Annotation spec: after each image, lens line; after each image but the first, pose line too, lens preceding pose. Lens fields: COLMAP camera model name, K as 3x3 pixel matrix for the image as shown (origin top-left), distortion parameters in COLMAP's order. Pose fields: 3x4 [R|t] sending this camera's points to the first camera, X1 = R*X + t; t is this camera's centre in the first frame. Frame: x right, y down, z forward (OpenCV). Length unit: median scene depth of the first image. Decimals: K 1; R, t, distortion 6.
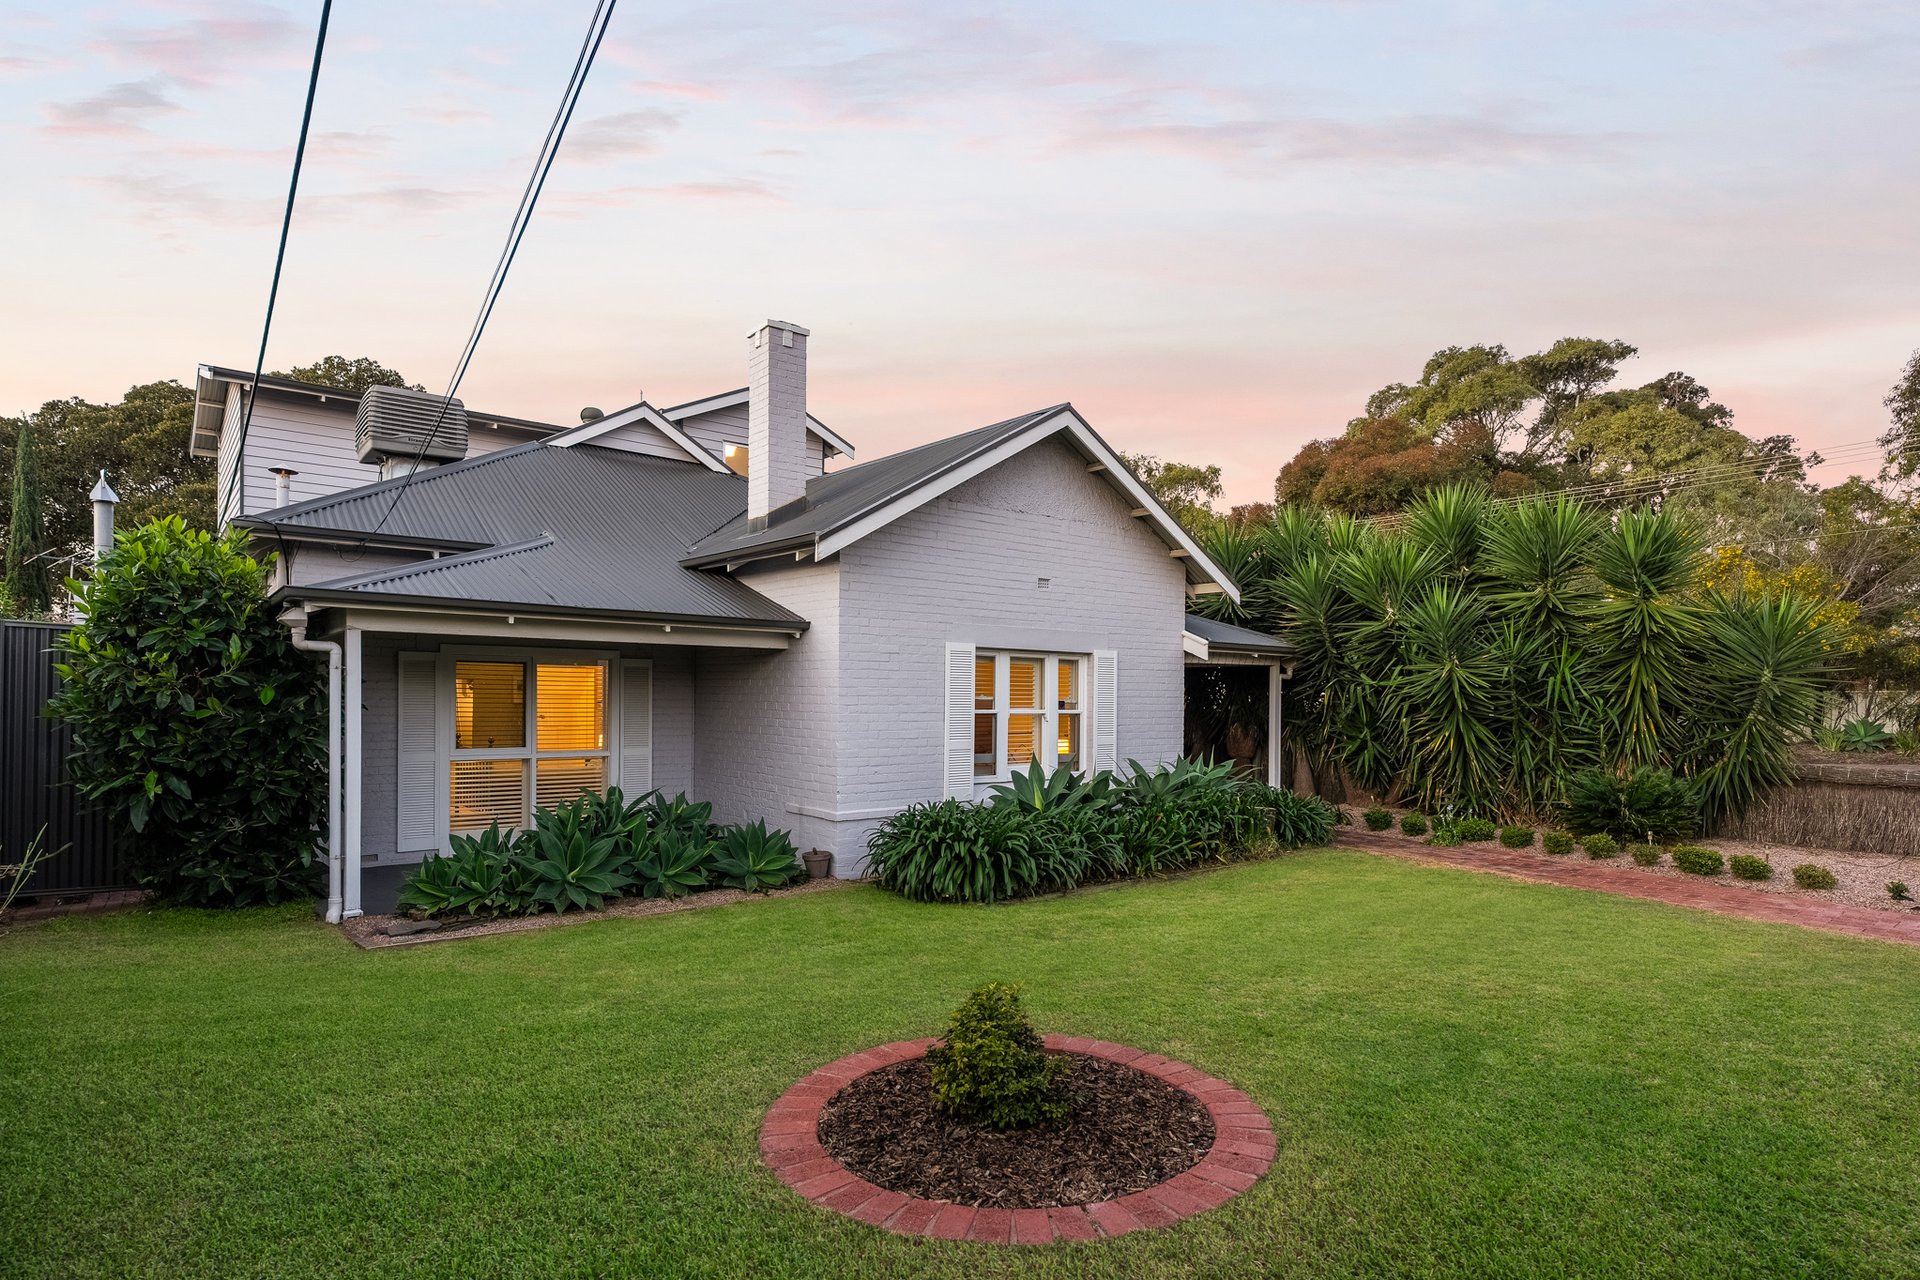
lens RADIAL K [[1040.3, 0, 963.2], [0, 1040.3, 690.3], [0, 0, 1]] dist [0.000442, -0.000032]
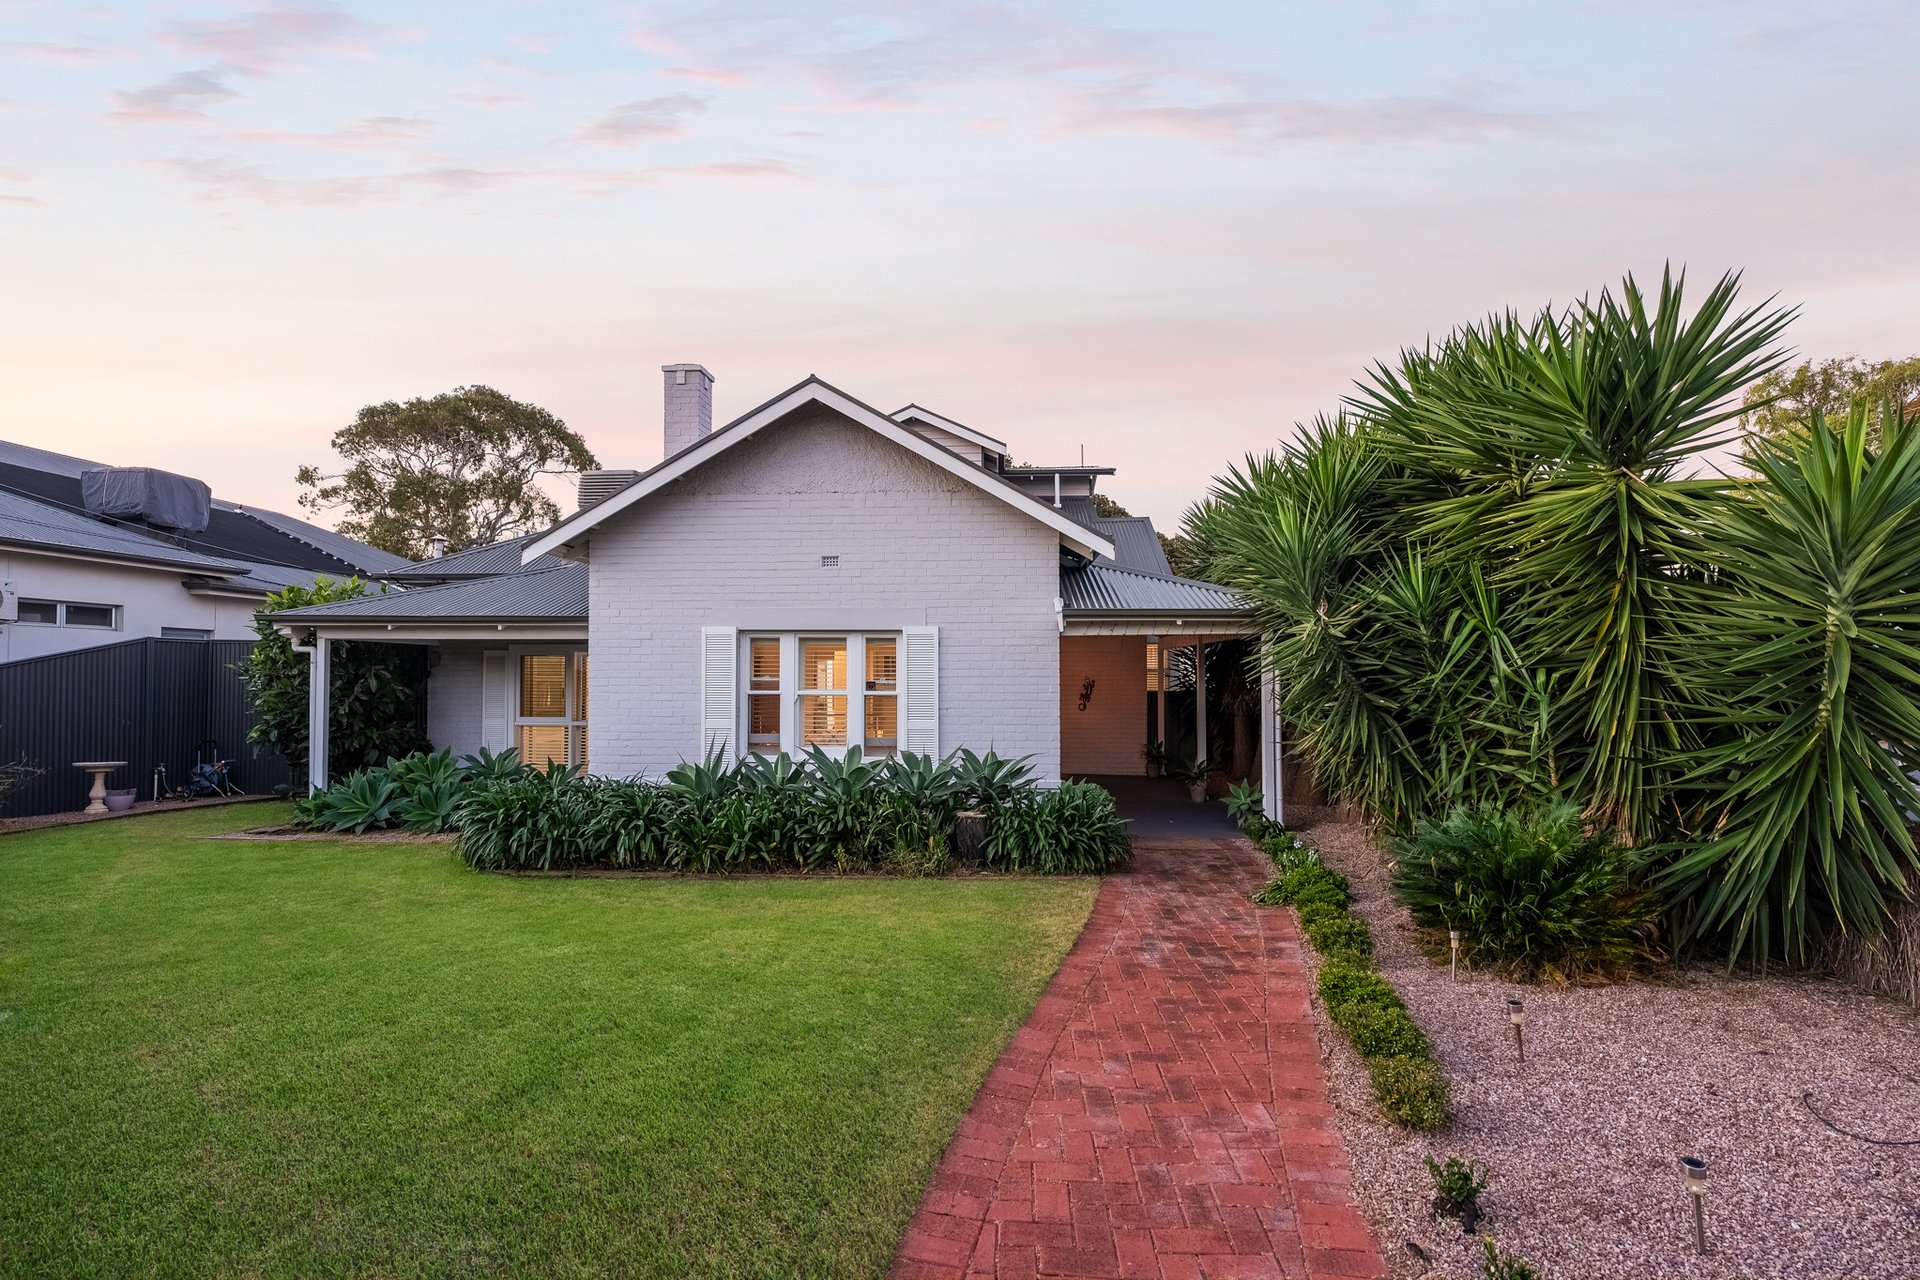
lens RADIAL K [[893.5, 0, 970.3], [0, 893.5, 651.1], [0, 0, 1]] dist [-0.005733, 0.000179]
pose [[0.727748, -0.027330, -0.685299, 0.764762], [0.009268, 0.999506, -0.030018, 0.008105], [0.685782, 0.015494, 0.727642, 0.494470]]
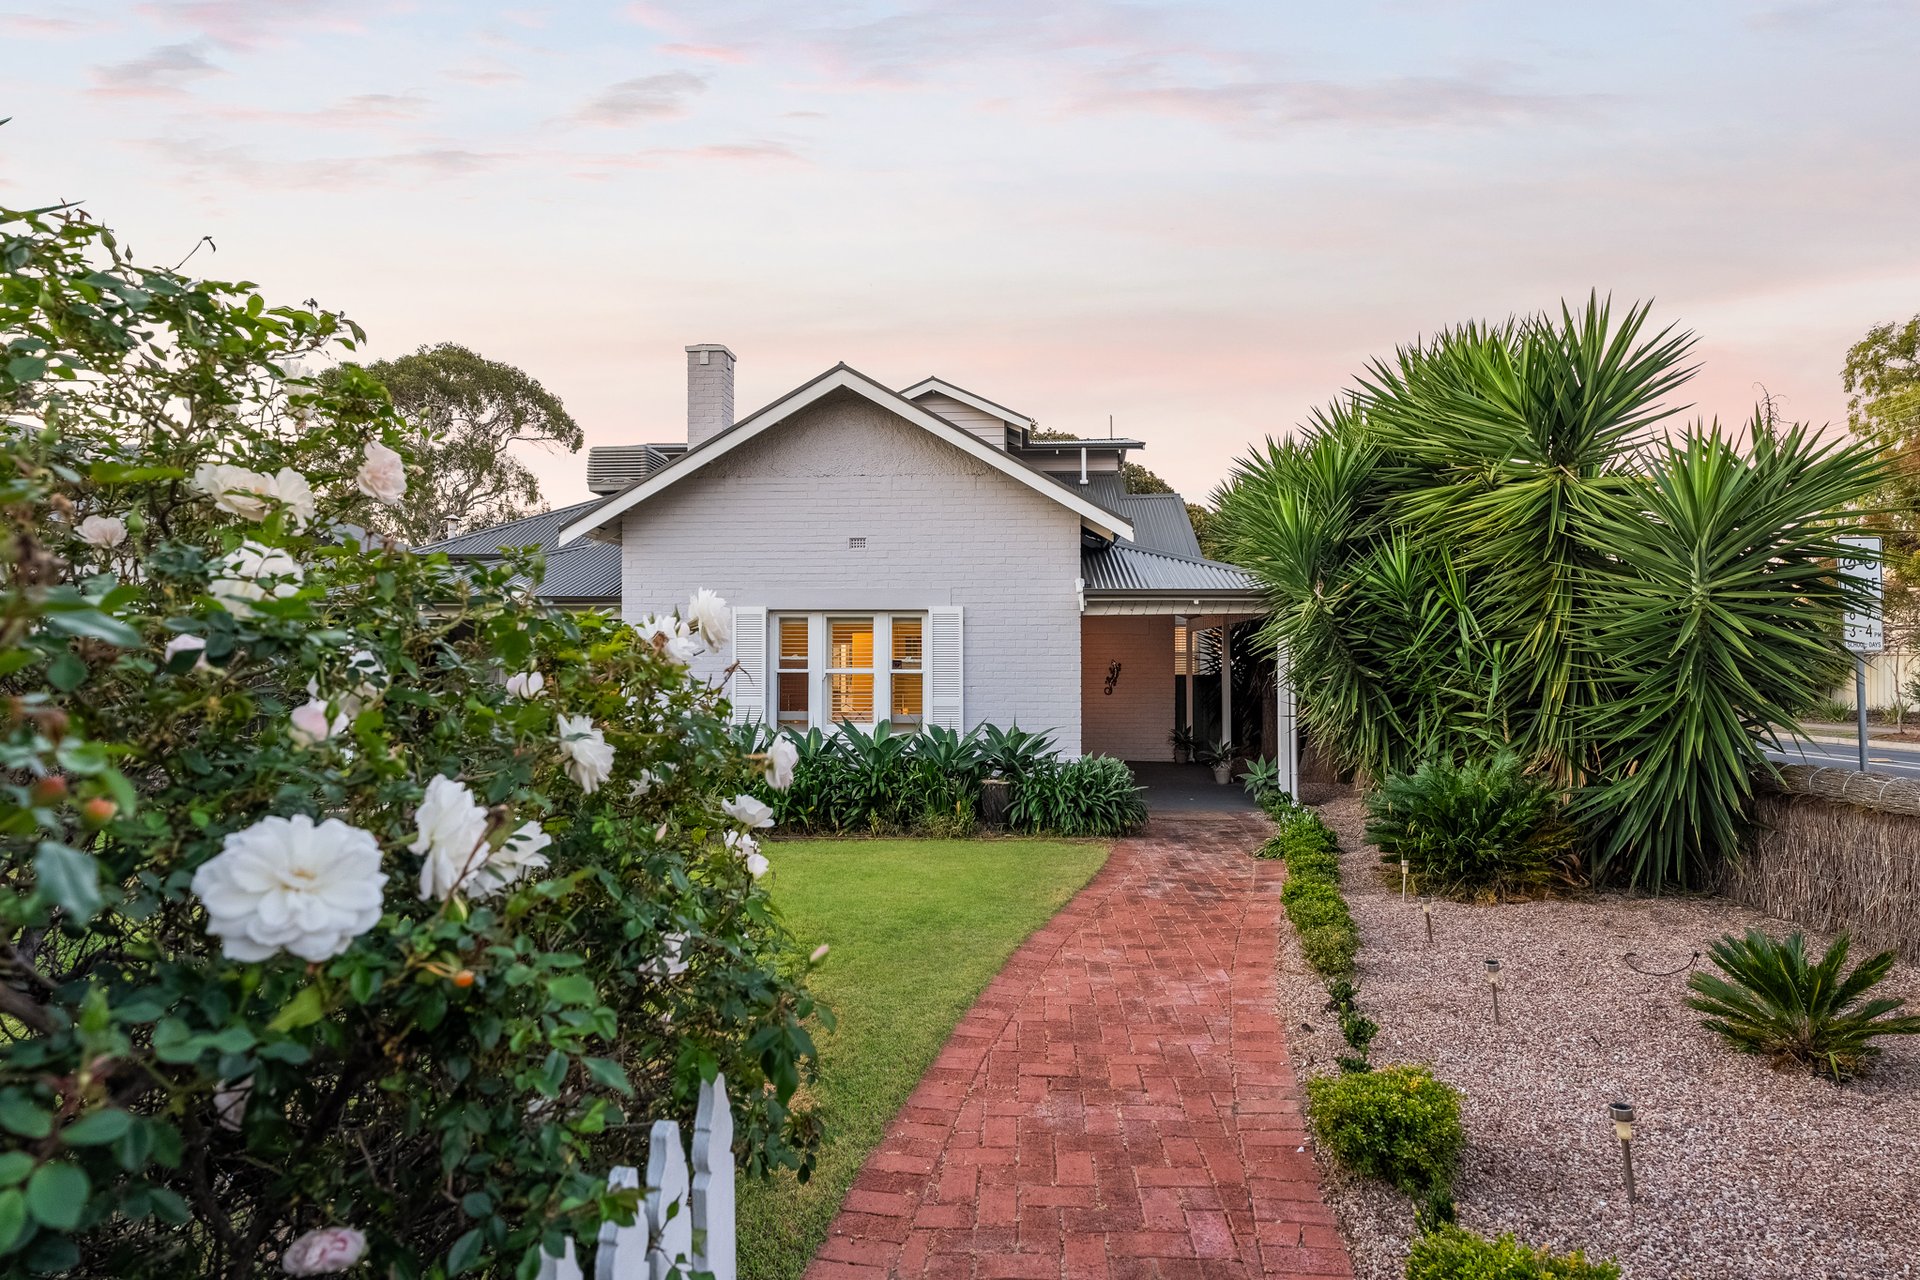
lens RADIAL K [[1019.6, 0, 990.8], [0, 1019.6, 652.3], [0, 0, 1]] dist [-0.005276, -0.001052]
pose [[0.727986, -0.018629, -0.685339, 0.864074], [0.009503, 0.999809, -0.017083, 0.021168], [0.685527, 0.005924, 0.728024, 0.383774]]
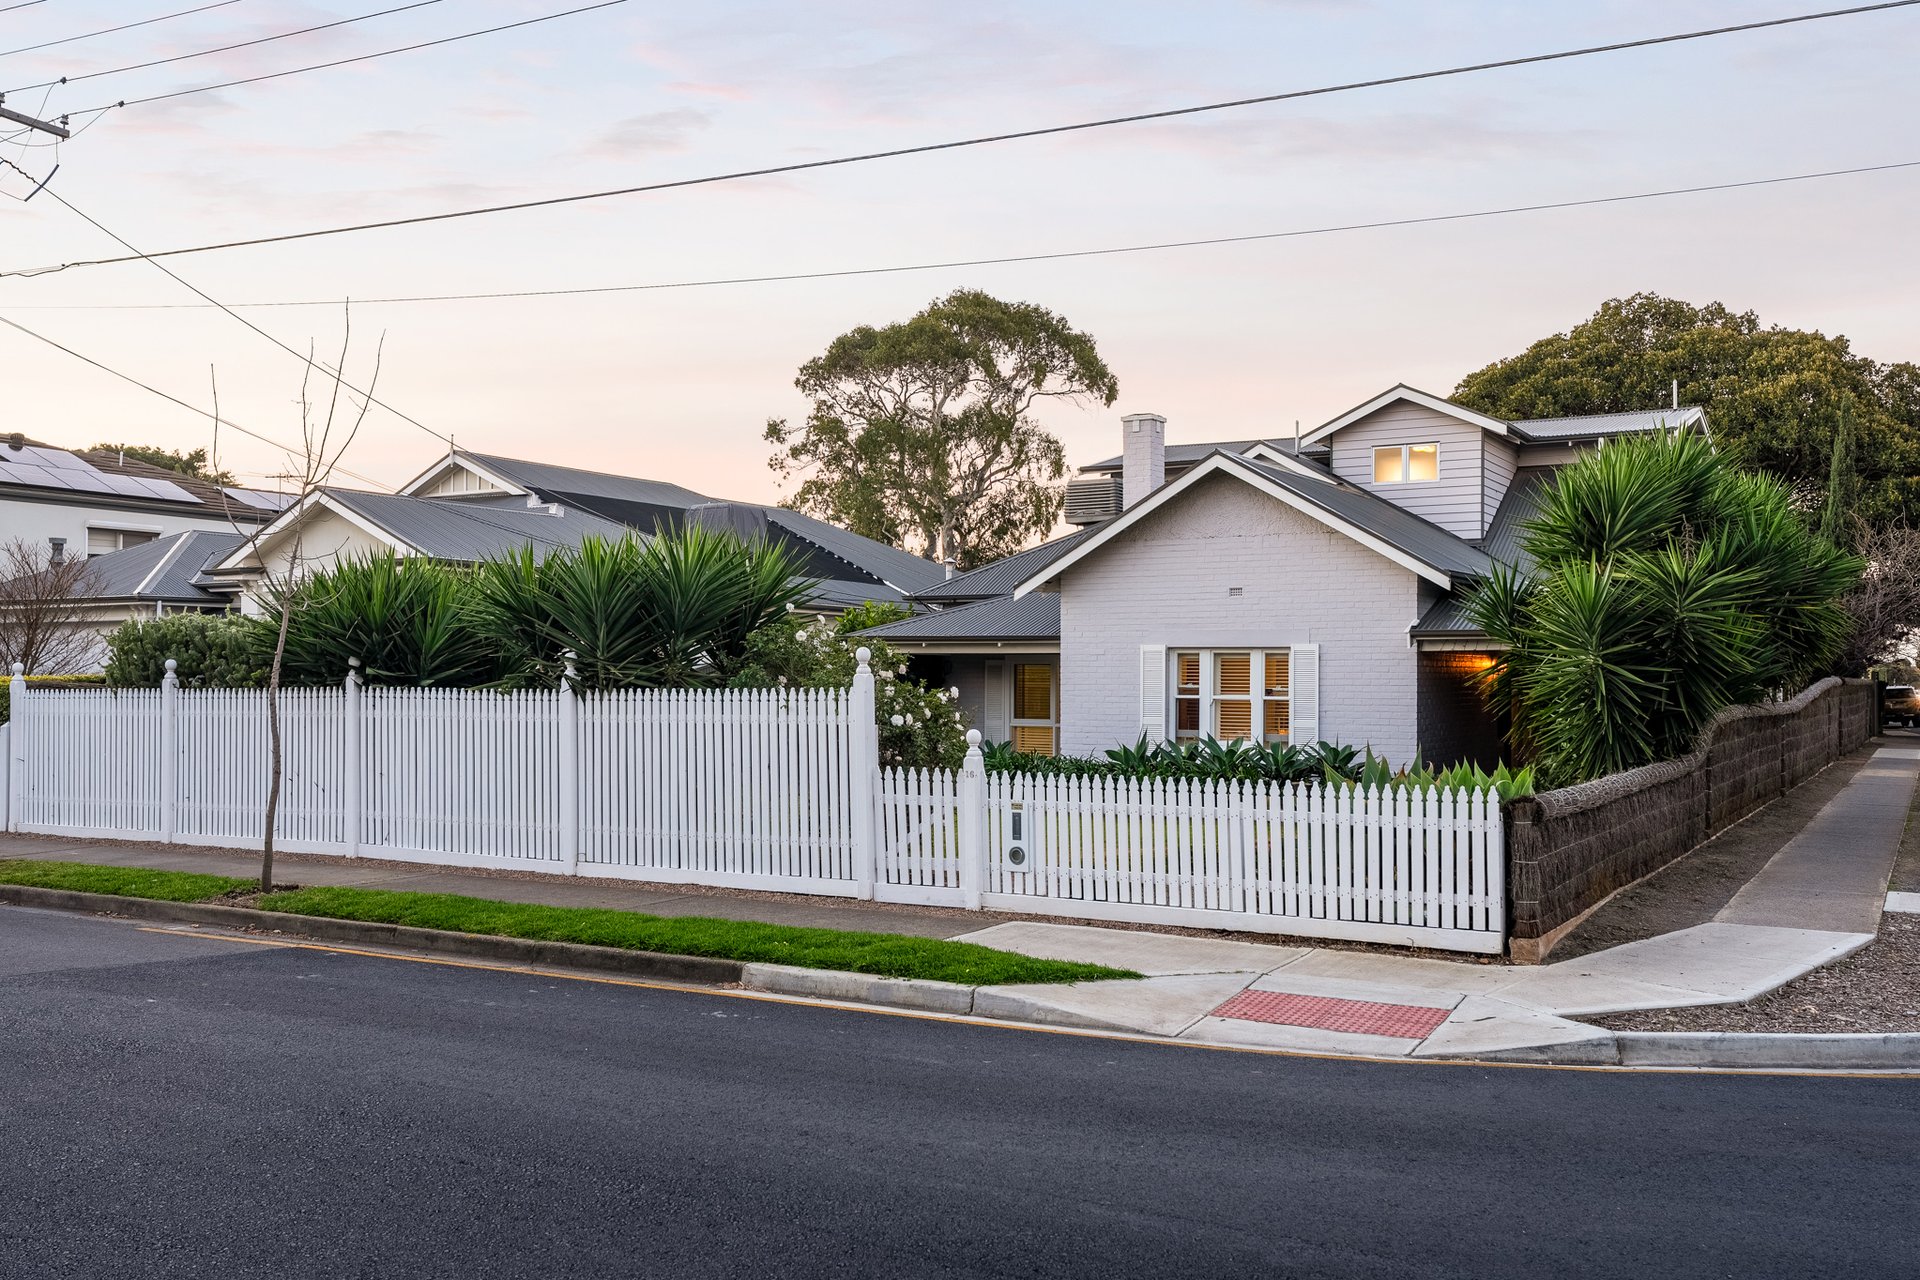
lens RADIAL K [[1720.9, 0, 962.8], [0, 1720.9, 646.3], [0, 0, 1]] dist [-0.002607, 0.000149]
pose [[0.312544, -0.025105, -0.949571, 1.932873], [0.000870, 0.999658, -0.026143, 0.013333], [0.949903, 0.007345, 0.312459, 0.072317]]
